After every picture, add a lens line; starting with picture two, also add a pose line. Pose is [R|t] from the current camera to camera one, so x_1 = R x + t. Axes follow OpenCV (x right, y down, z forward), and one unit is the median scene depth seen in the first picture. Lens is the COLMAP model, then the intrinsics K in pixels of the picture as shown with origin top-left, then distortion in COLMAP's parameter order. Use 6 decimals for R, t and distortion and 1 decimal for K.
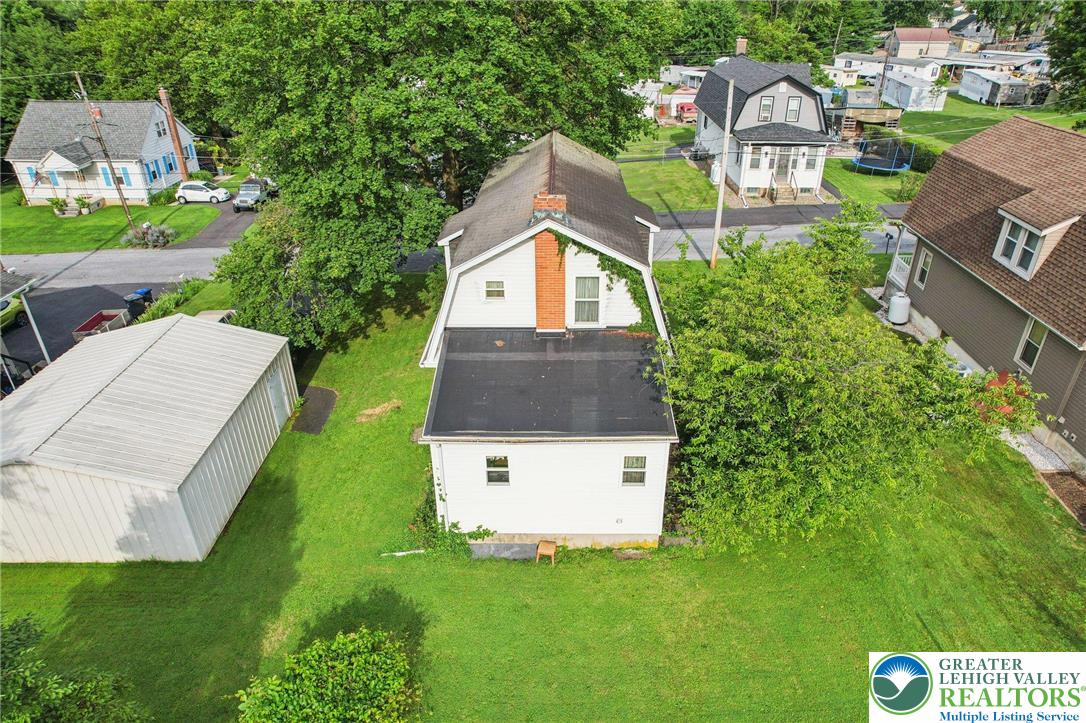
lens RADIAL K [[711.2, 0, 544.4], [0, 711.2, 352.5], [0, 0, 1]] dist [-0.051127, 0.044018]
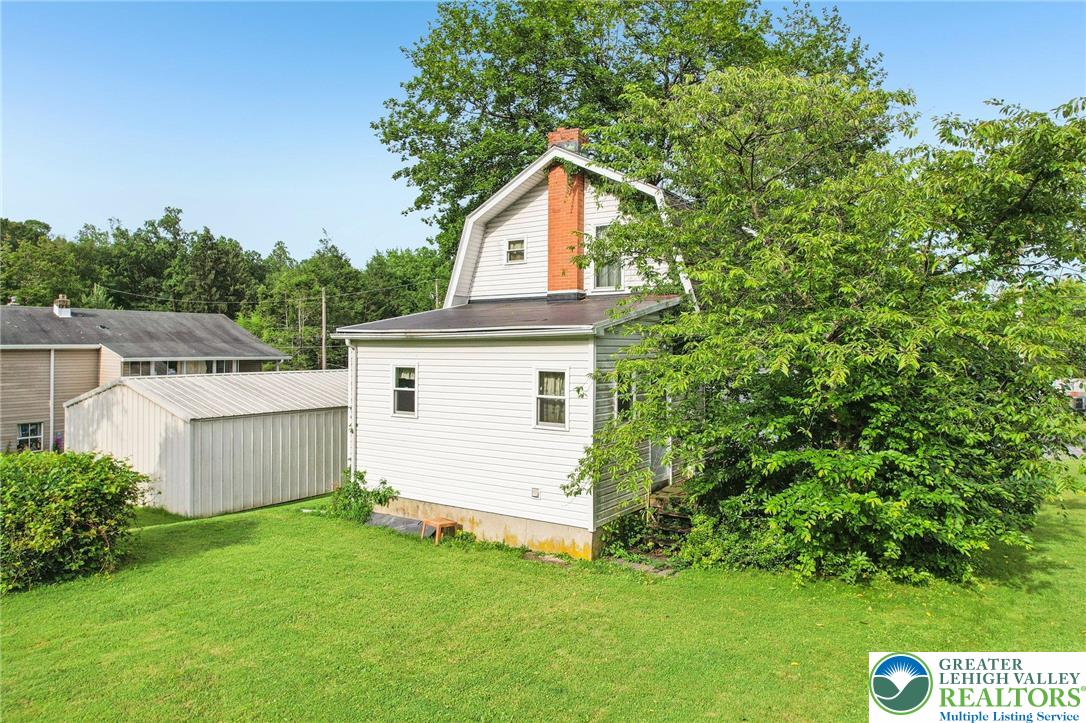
lens RADIAL K [[711.2, 0, 540.1], [0, 711.2, 329.5], [0, 0, 1]] dist [-0.051127, 0.044018]
pose [[0.836132, 0.001742, -0.548525, 0.438042], [-0.273269, 0.868389, -0.413793, 0.352133], [0.475612, 0.495881, 0.726564, 0.426469]]
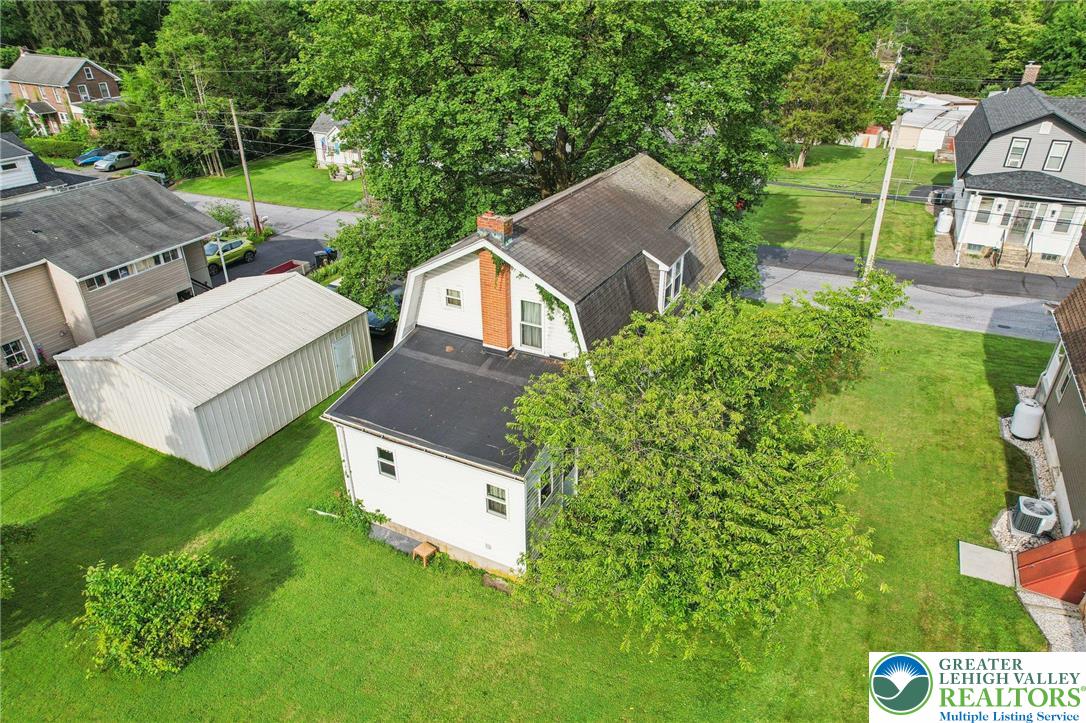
lens RADIAL K [[711.2, 0, 543.0], [0, 711.2, 353.1], [0, 0, 1]] dist [-0.051127, 0.044018]
pose [[0.894662, 0.212218, -0.393119, 0.478151], [-0.213035, 0.976136, 0.042123, -0.081445], [0.392677, 0.046062, 0.918522, 0.094902]]
